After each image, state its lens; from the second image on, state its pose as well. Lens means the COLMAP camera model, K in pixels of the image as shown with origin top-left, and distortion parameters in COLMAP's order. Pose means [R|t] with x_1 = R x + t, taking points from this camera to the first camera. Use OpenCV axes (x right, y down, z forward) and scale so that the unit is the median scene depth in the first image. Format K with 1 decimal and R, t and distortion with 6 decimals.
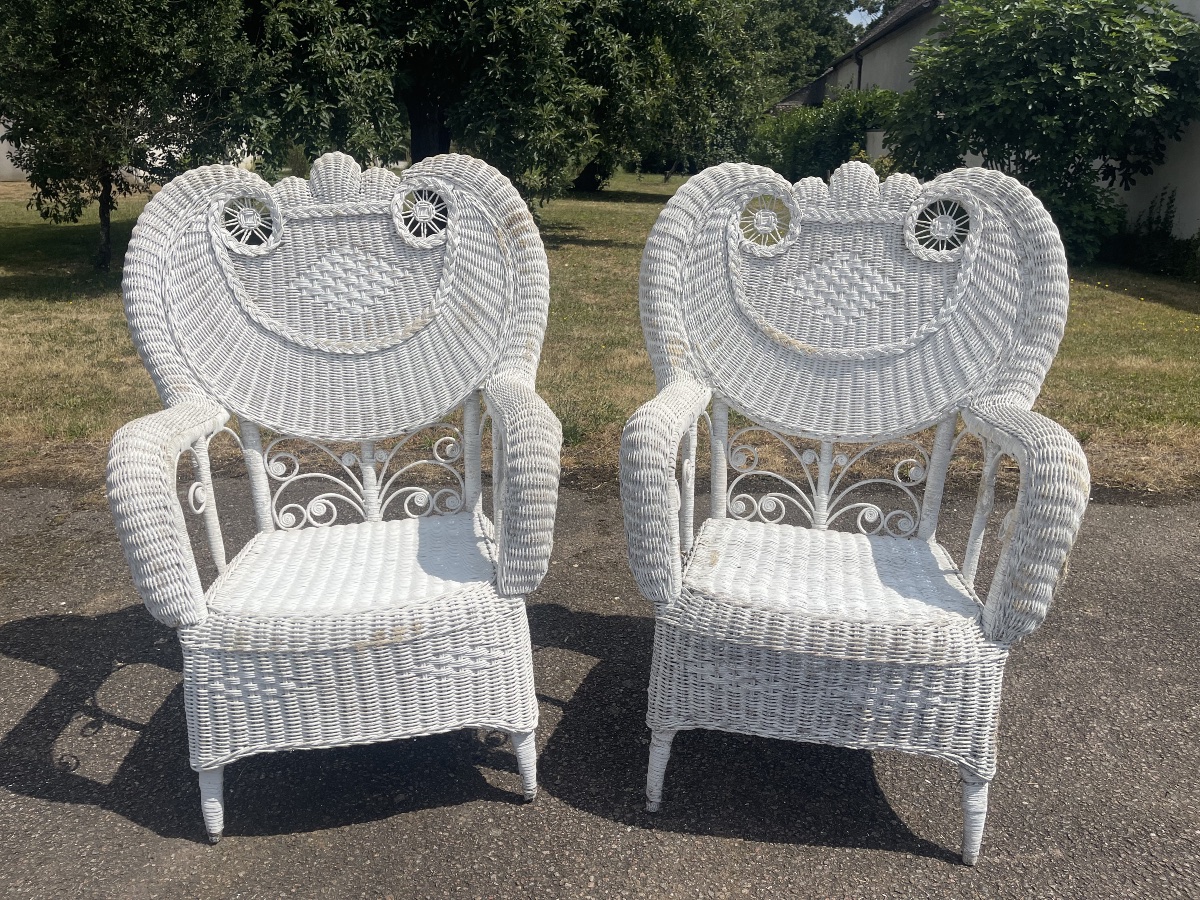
lens RADIAL K [[915.1, 0, 600.2], [0, 915.1, 456.1], [0, 0, 1]] dist [0.052077, -0.049082]
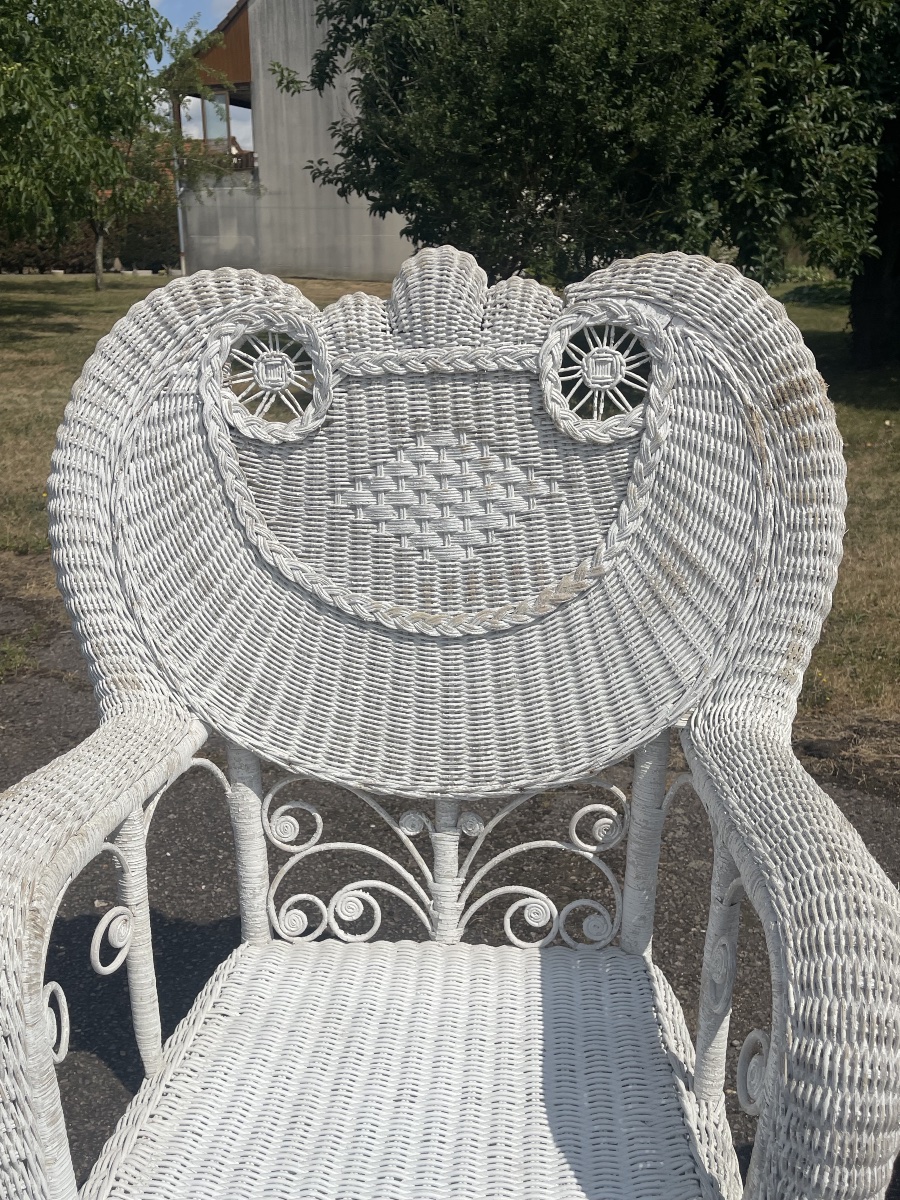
lens RADIAL K [[1058.7, 0, 452.0], [0, 1058.7, 593.9], [0, 0, 1]] dist [0.086928, -0.139640]
pose [[0.967965, 0.092501, -0.233424, -0.125981], [-0.092020, 0.995673, 0.012975, -0.145402], [0.233614, 0.008921, 0.972288, 0.425984]]
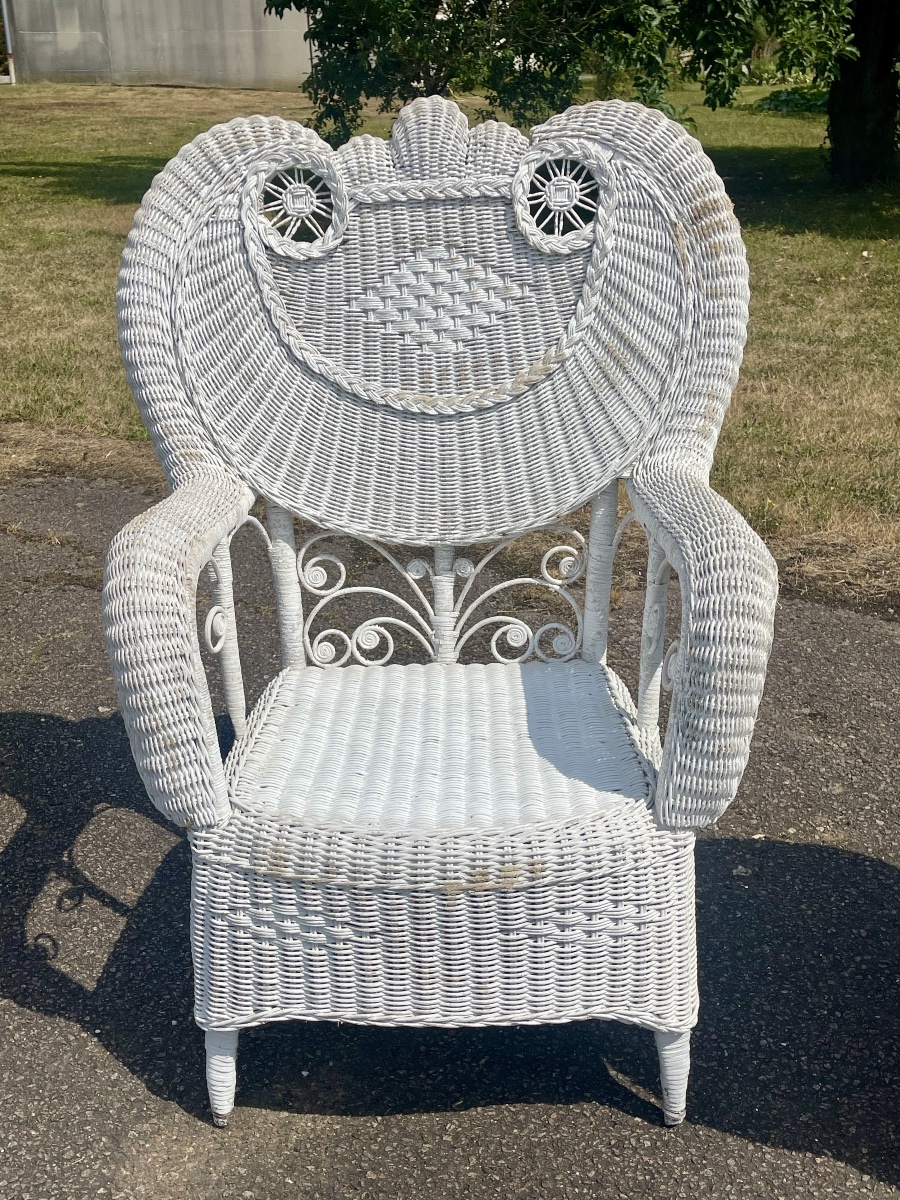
lens RADIAL K [[1305.2, 0, 446.2], [0, 1305.2, 597.7], [0, 0, 1]] dist [0.137031, -0.464242]
pose [[0.983232, 0.078512, -0.164590, -0.099287], [-0.063552, 0.993515, 0.094277, -0.070329], [0.170924, -0.082236, 0.981846, 0.073182]]
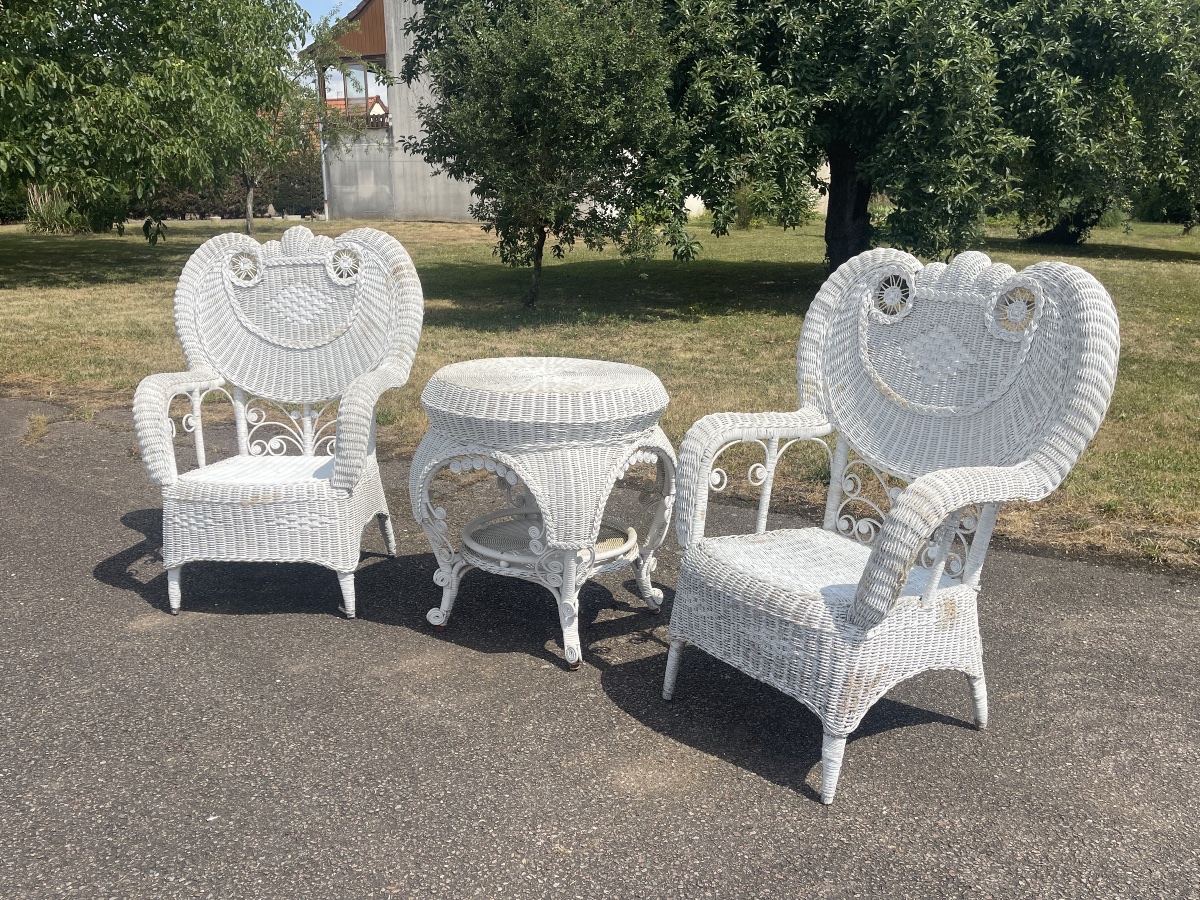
lens RADIAL K [[1032.4, 0, 596.7], [0, 1032.4, 462.6], [0, 0, 1]] dist [0.035304, -0.010561]
pose [[0.968285, 0.070536, -0.239683, 0.698500], [-0.083020, 0.995646, -0.042382, 0.123957], [0.235650, 0.060936, 0.969926, -0.640229]]
